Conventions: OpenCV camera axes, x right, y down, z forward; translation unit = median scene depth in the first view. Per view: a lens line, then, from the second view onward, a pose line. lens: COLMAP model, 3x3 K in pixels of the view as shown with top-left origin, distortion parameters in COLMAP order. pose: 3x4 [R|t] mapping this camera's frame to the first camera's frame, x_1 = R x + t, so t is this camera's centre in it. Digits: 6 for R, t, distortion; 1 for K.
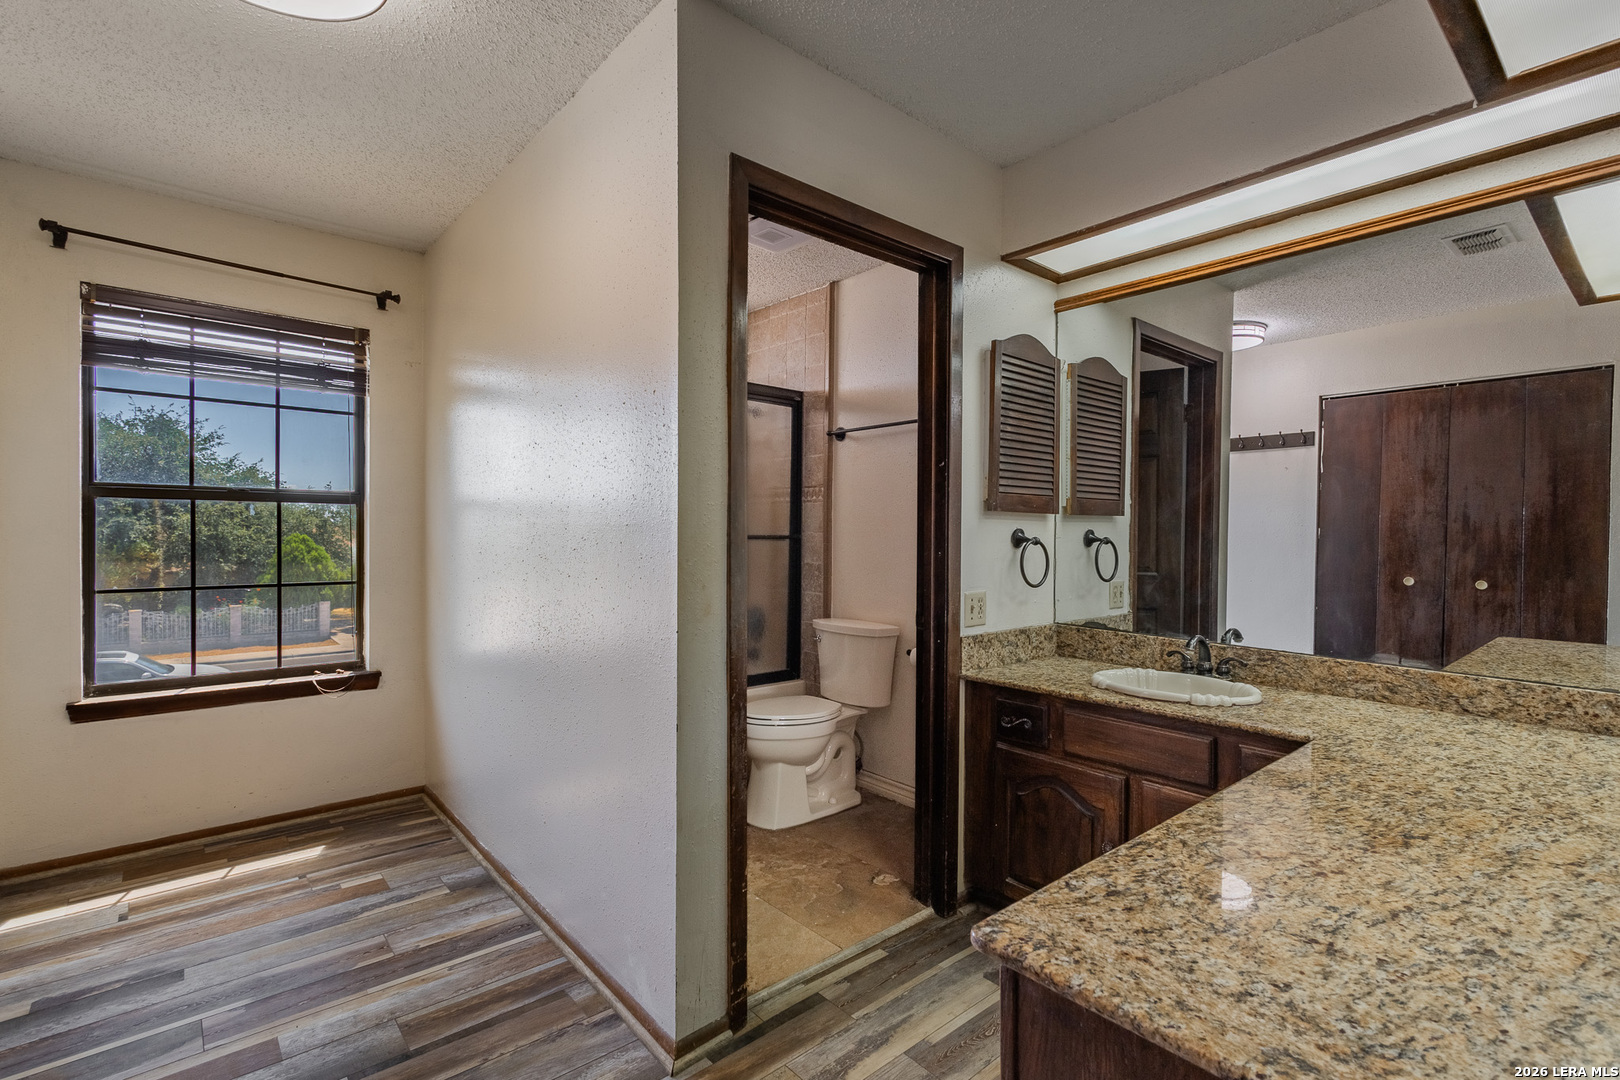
lens RADIAL K [[741.9, 0, 810.0], [0, 741.9, 540.0], [0, 0, 1]] dist [0.007948, -0.000611]
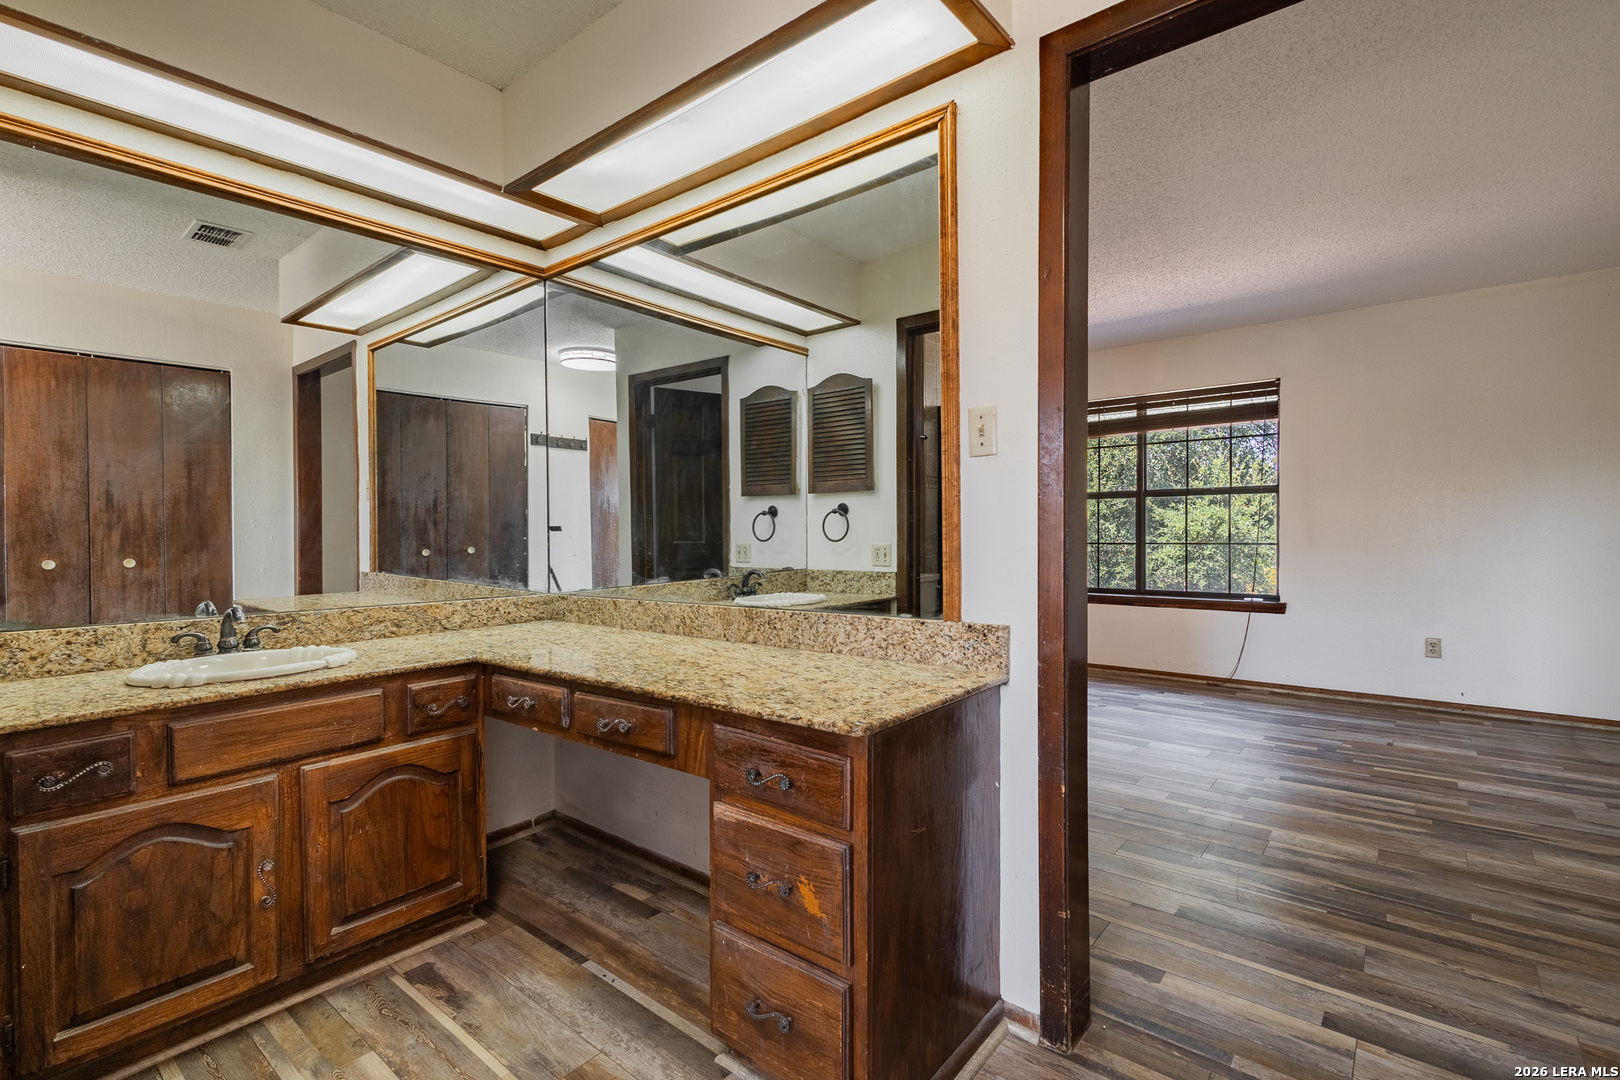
lens RADIAL K [[741.9, 0, 810.0], [0, 741.9, 540.0], [0, 0, 1]] dist [0.007948, -0.000611]
pose [[-0.175084, -0.018899, 0.984372, -0.305059], [0.021070, 0.999515, 0.022938, 0.031251], [-0.984328, 0.024757, -0.174601, 0.336609]]
